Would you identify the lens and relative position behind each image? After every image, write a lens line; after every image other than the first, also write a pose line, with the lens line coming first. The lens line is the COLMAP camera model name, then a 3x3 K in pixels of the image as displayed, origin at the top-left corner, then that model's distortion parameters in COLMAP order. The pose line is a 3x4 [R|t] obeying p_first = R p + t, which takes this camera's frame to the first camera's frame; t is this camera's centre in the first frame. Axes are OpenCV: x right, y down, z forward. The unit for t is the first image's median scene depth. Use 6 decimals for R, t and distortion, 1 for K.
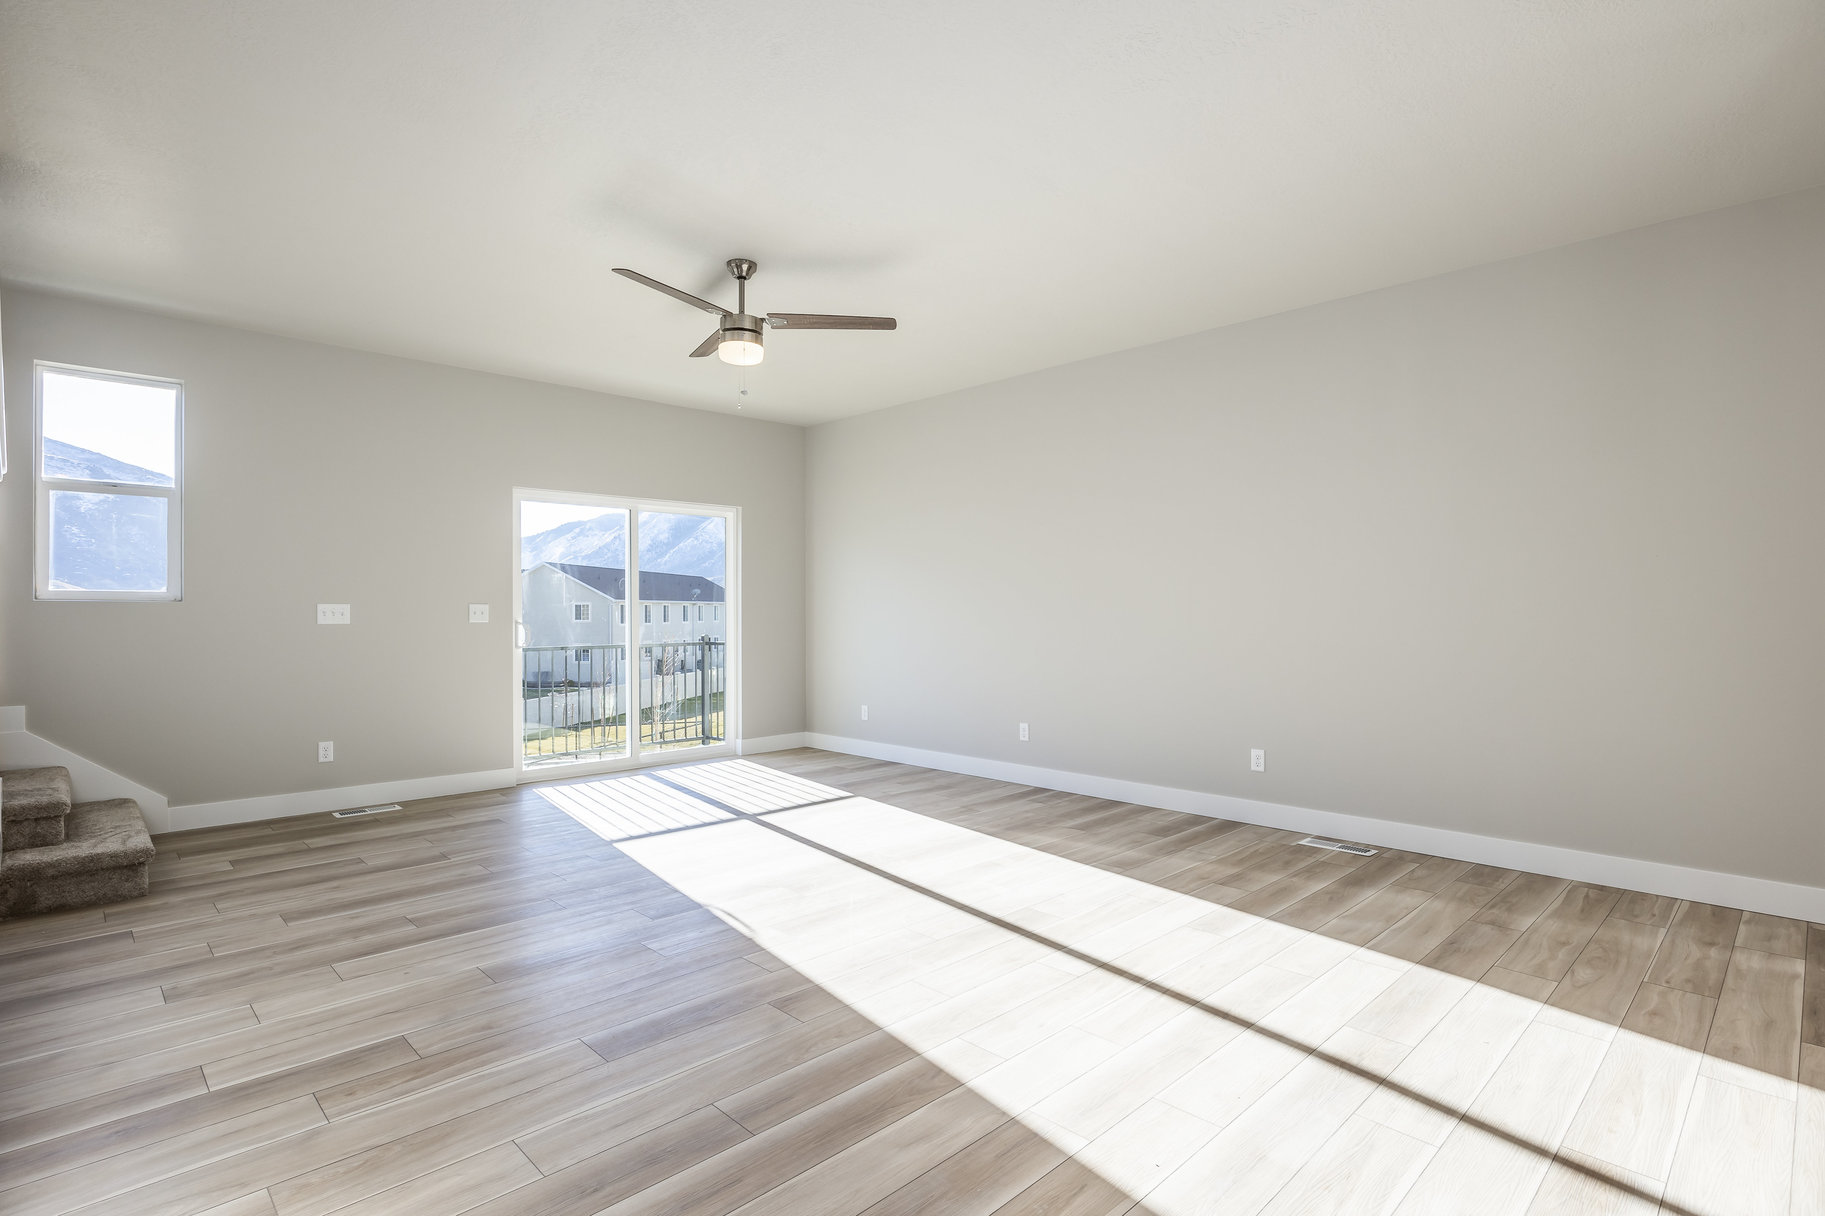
lens RADIAL K [[874.7, 0, 912.5], [0, 874.7, 608.0], [0, 0, 1]] dist [-0.003876, -0.000624]
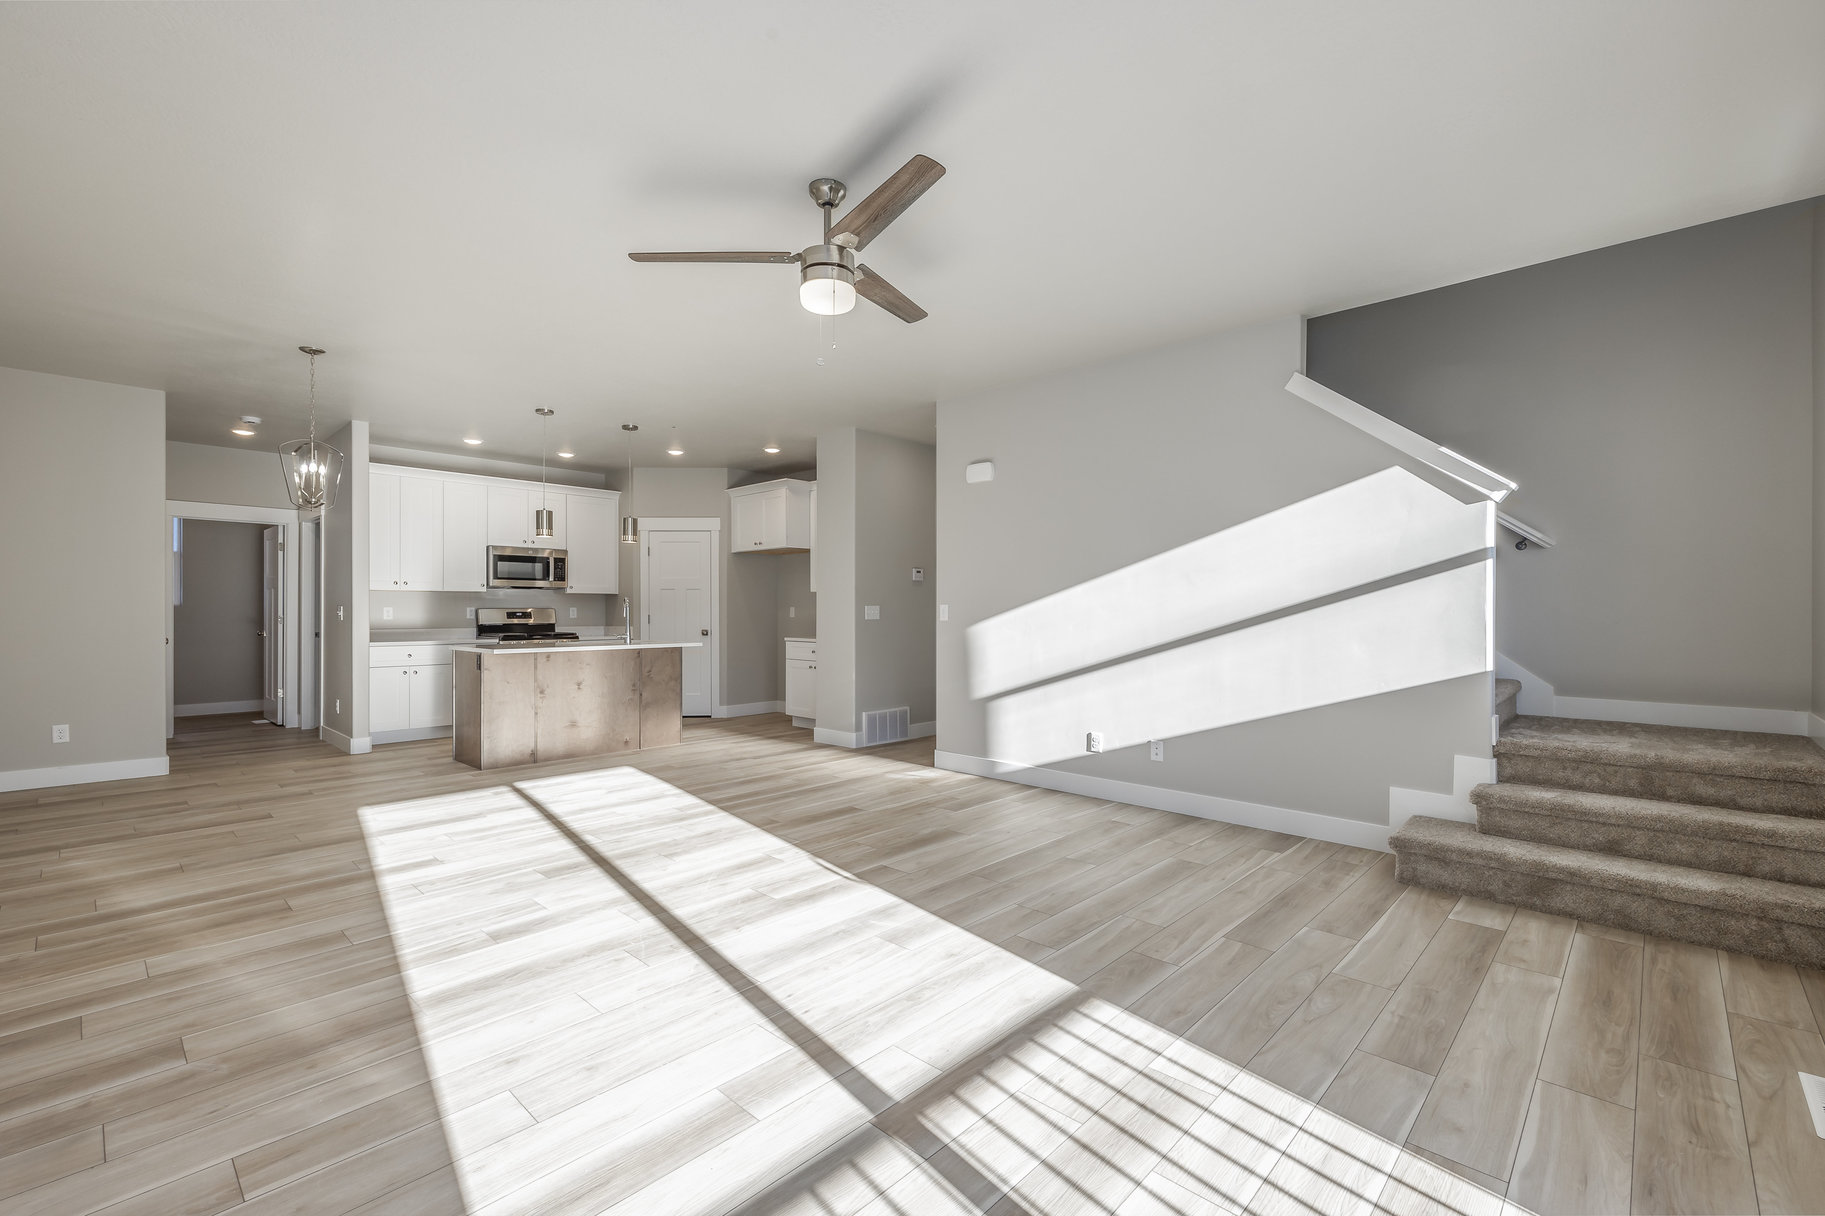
lens RADIAL K [[791.5, 0, 954.2], [0, 791.5, 613.8], [0, 0, 1]] dist [0.001471, 0.000391]
pose [[-0.996574, 0.001037, -0.082701, -0.321840], [0.001243, 0.999996, -0.002439, 0.006454], [0.082698, -0.002534, -0.996571, 2.269391]]
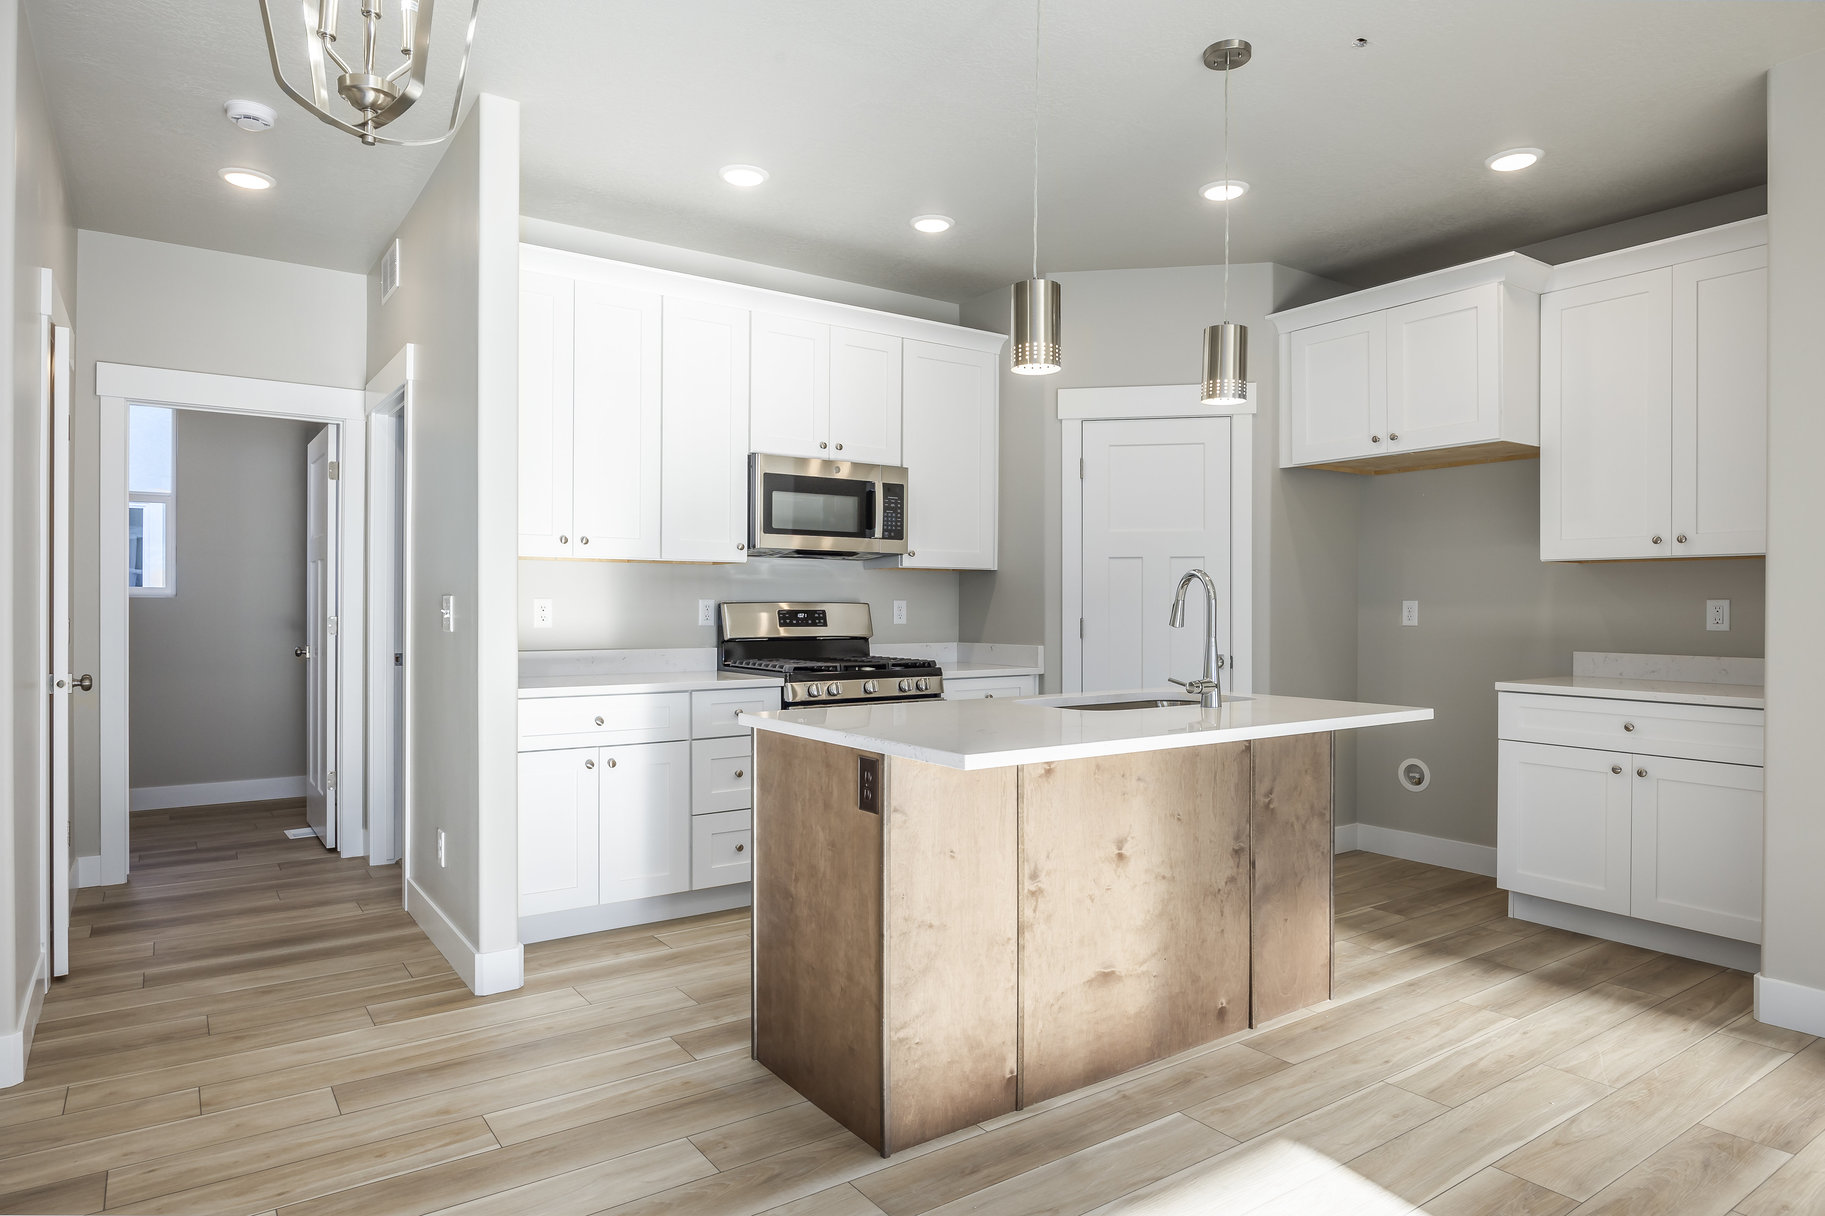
lens RADIAL K [[1011.2, 0, 912.5], [0, 1011.2, 608.0], [0, 0, 1]] dist [-0.004429, -0.001301]
pose [[-0.992160, -0.002508, 0.124953, 0.514971], [-0.002632, 0.999996, -0.000828, -0.009688], [-0.124950, -0.001150, -0.992162, 1.027608]]
